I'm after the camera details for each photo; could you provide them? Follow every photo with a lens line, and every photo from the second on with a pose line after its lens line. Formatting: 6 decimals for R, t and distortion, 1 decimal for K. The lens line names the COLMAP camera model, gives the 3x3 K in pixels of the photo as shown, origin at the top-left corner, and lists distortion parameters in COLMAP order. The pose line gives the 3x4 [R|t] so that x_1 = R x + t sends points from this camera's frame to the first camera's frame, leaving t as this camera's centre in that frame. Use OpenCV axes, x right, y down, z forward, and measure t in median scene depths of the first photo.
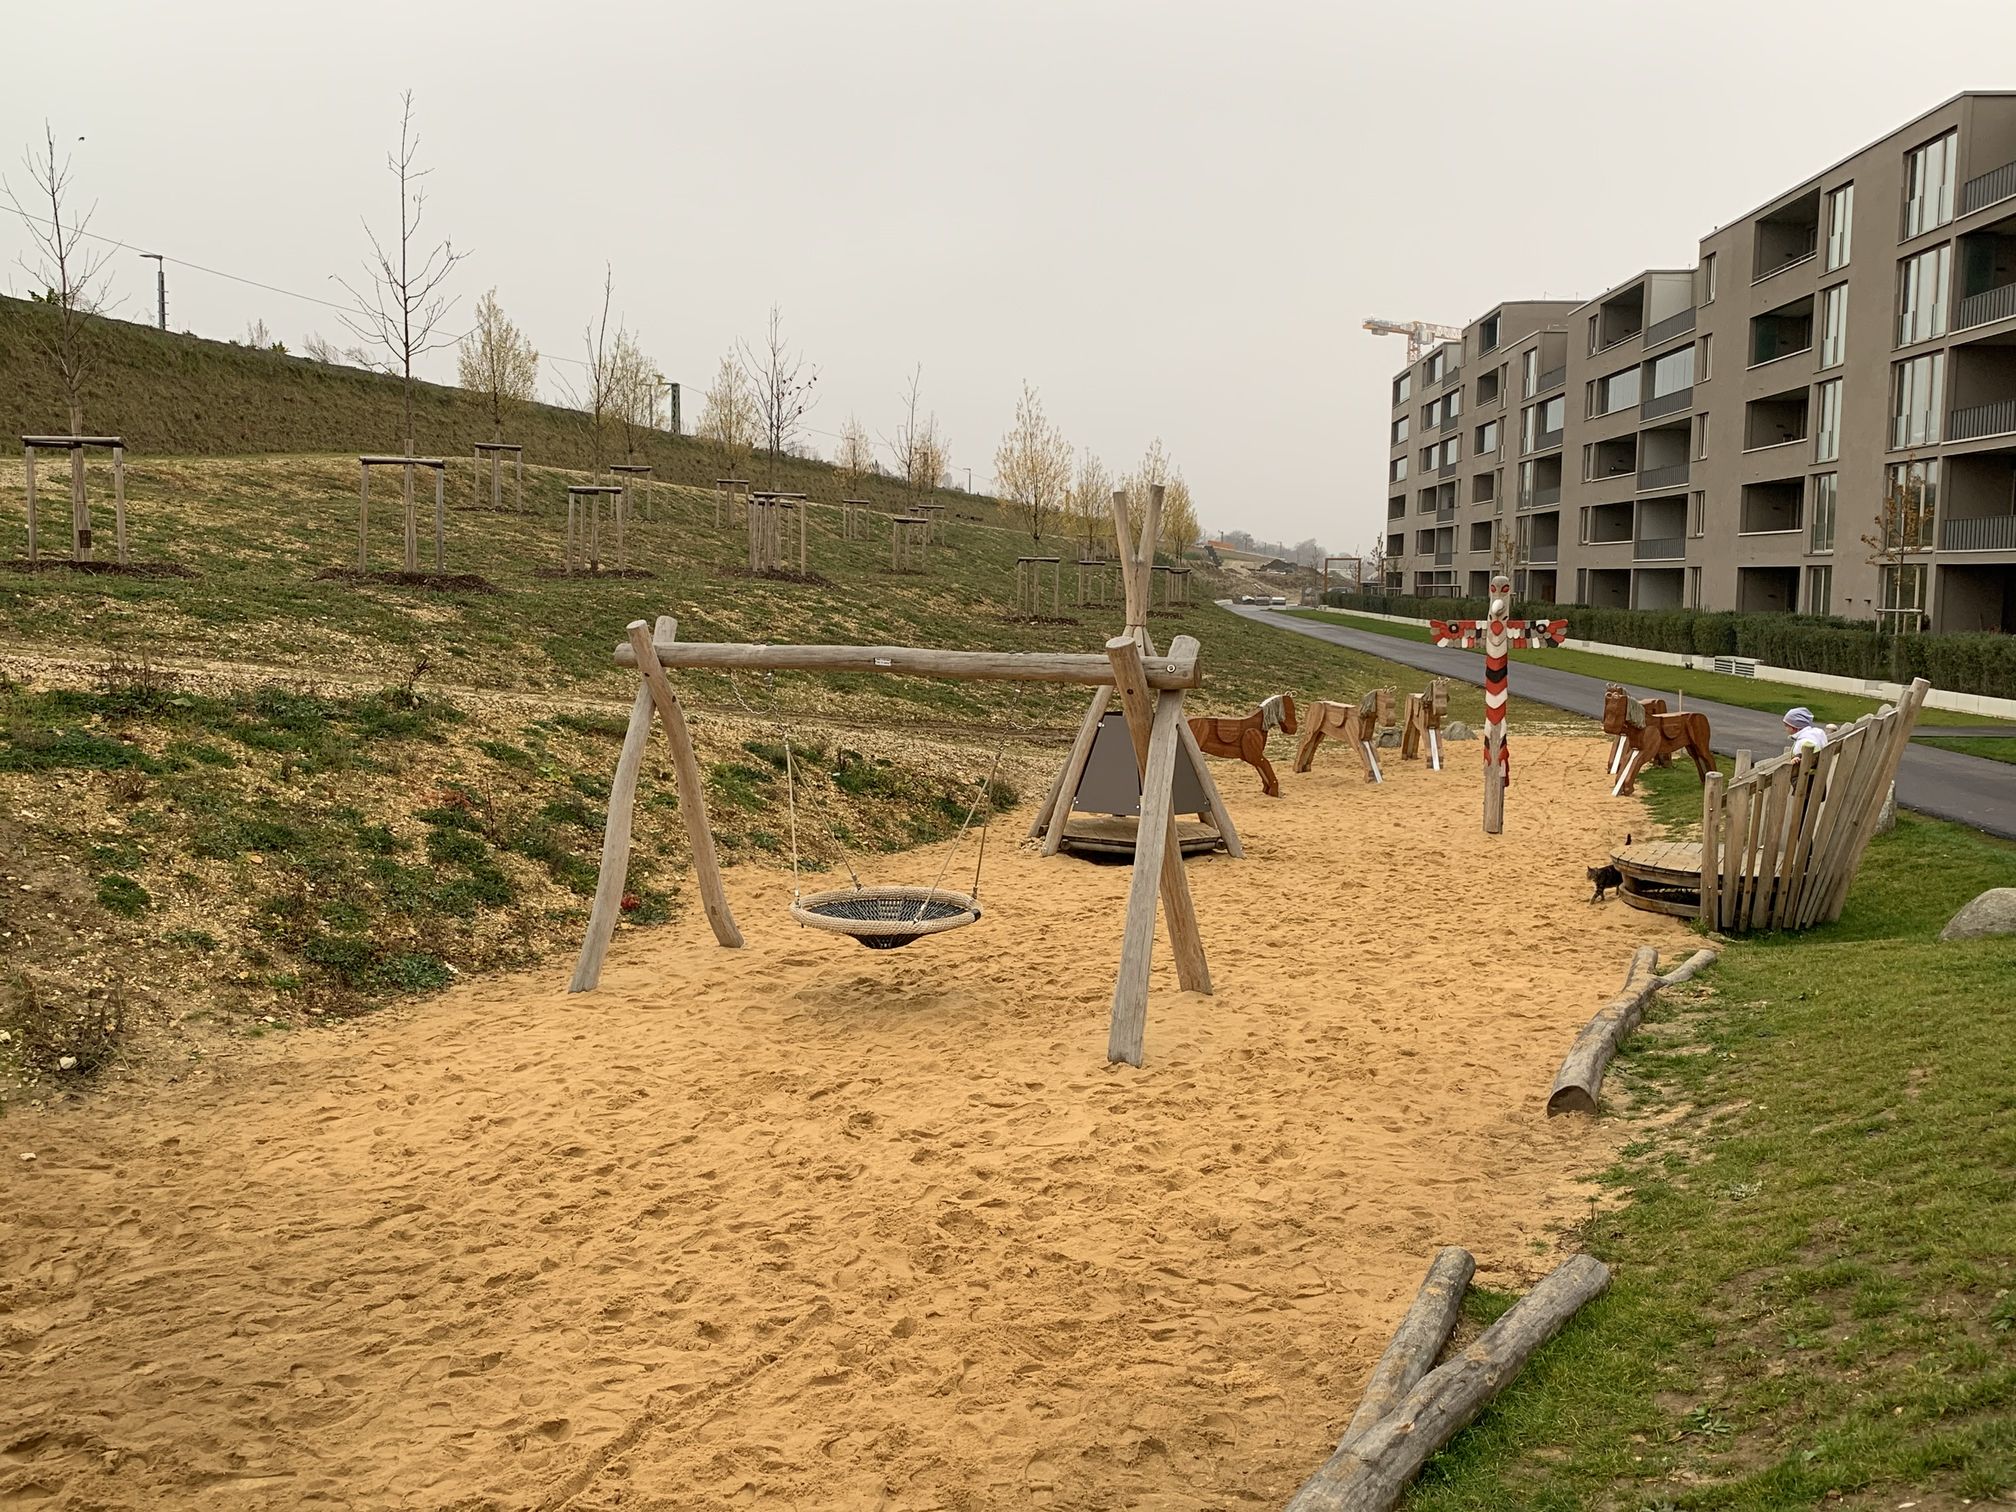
lens RADIAL K [[1826.0, 0, 1008.0], [0, 1826.0, 756.0], [0, 0, 1]] dist [0.123376, -0.244699]
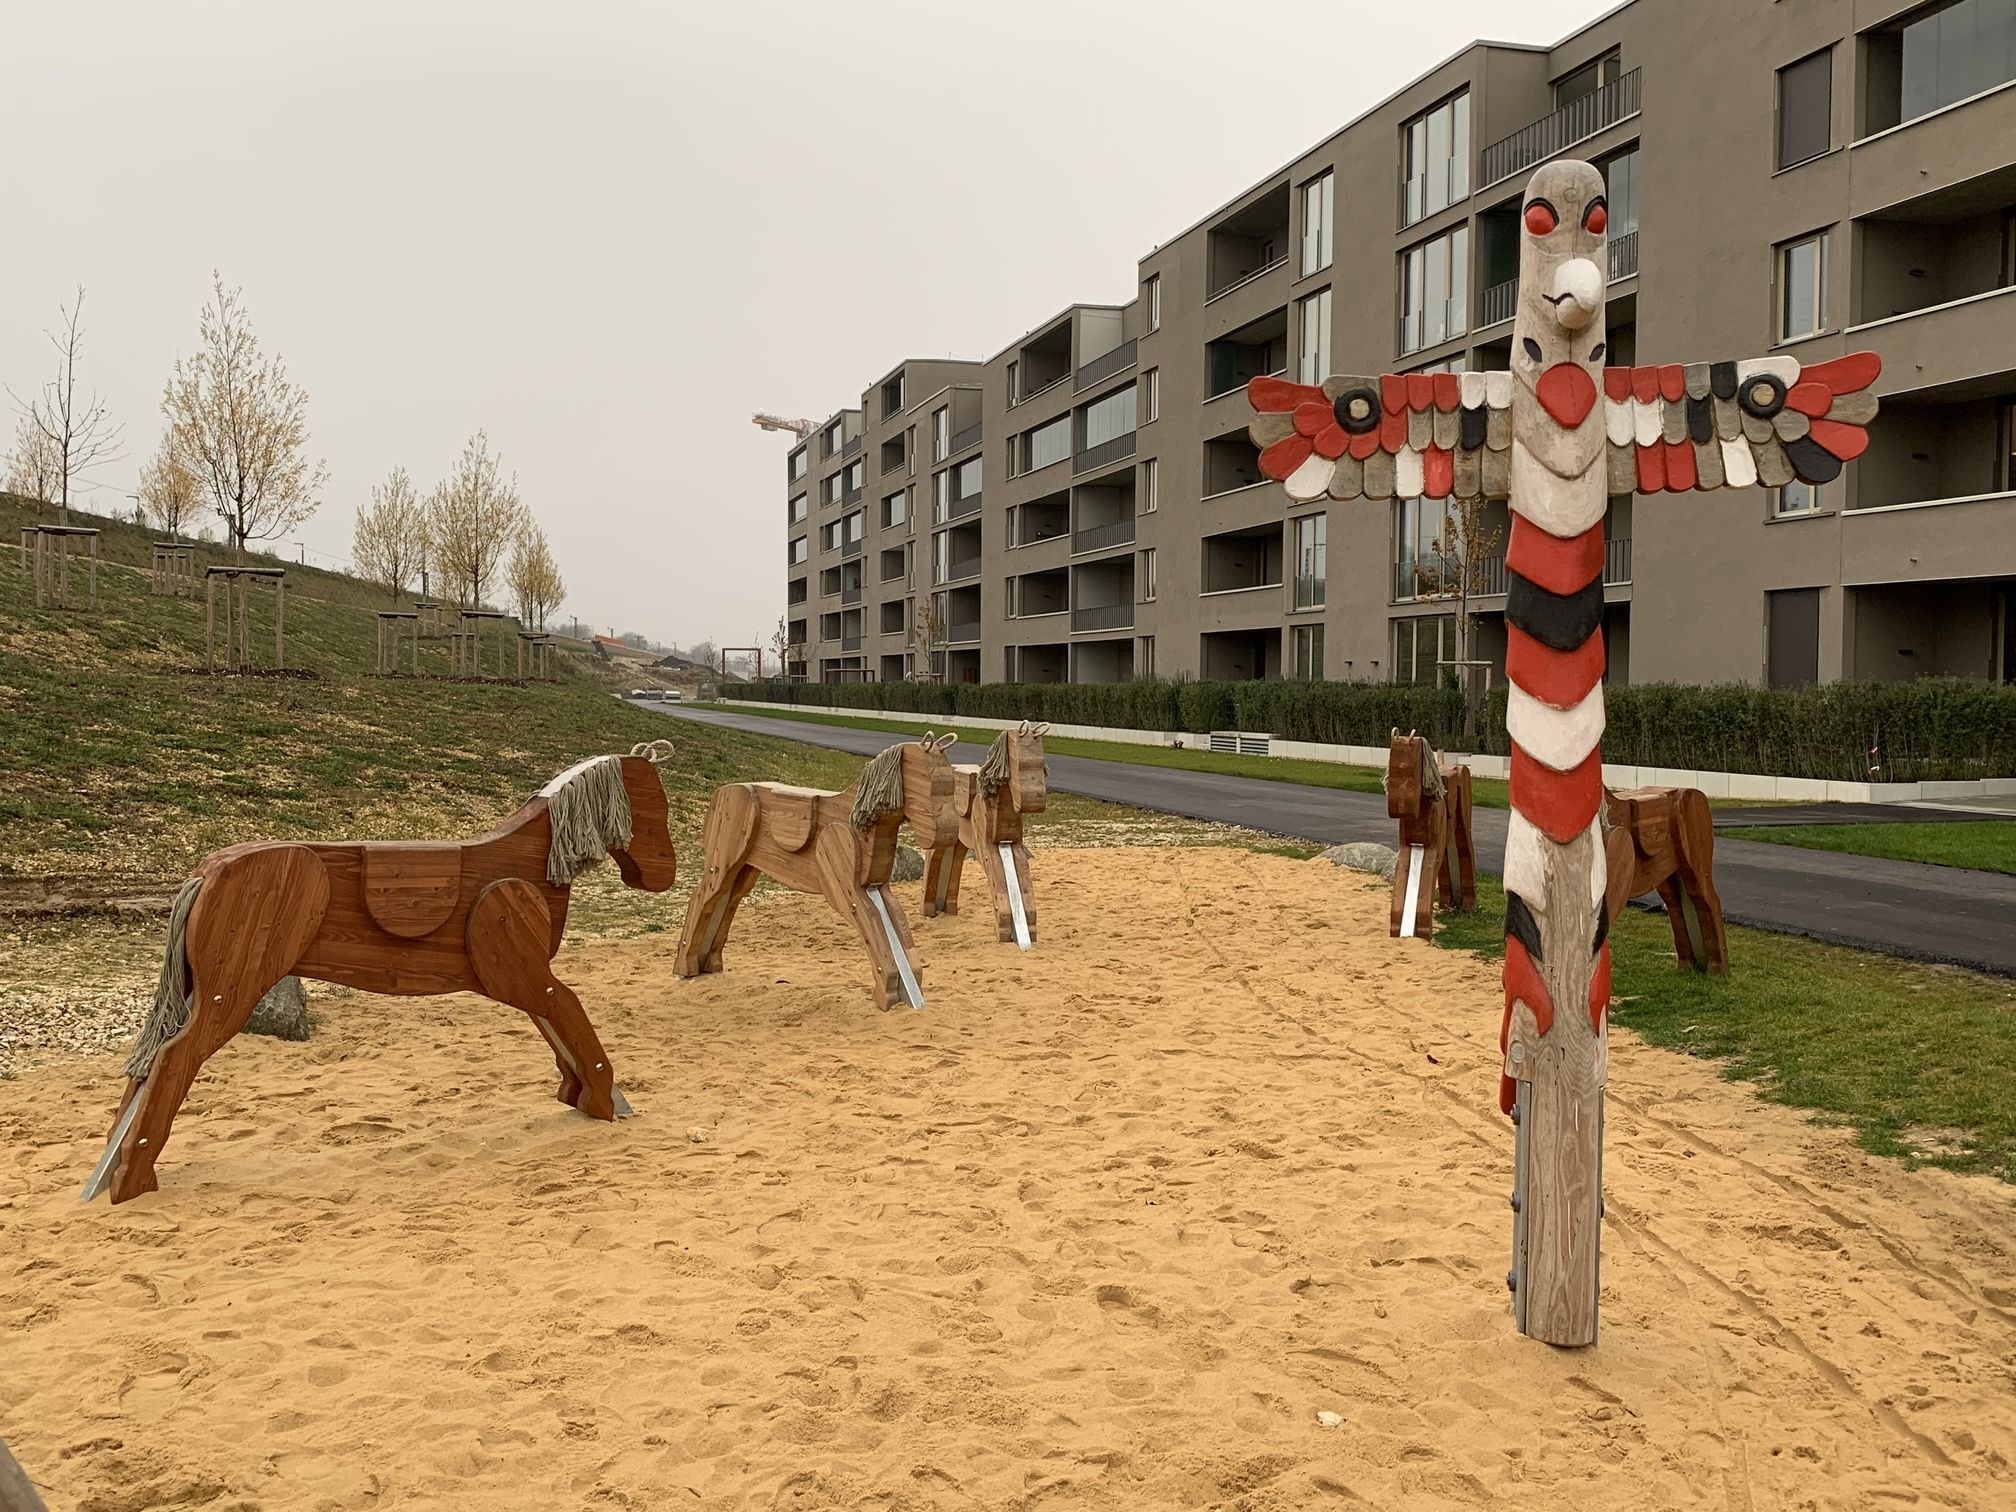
lens RADIAL K [[1826.0, 0, 1008.0], [0, 1826.0, 756.0], [0, 0, 1]] dist [0.123376, -0.244699]
pose [[0.947428, -0.018239, 0.319448, 0.029313], [0.036381, 0.998040, -0.050916, -0.004123], [-0.317894, 0.059862, 0.946235, 0.179514]]
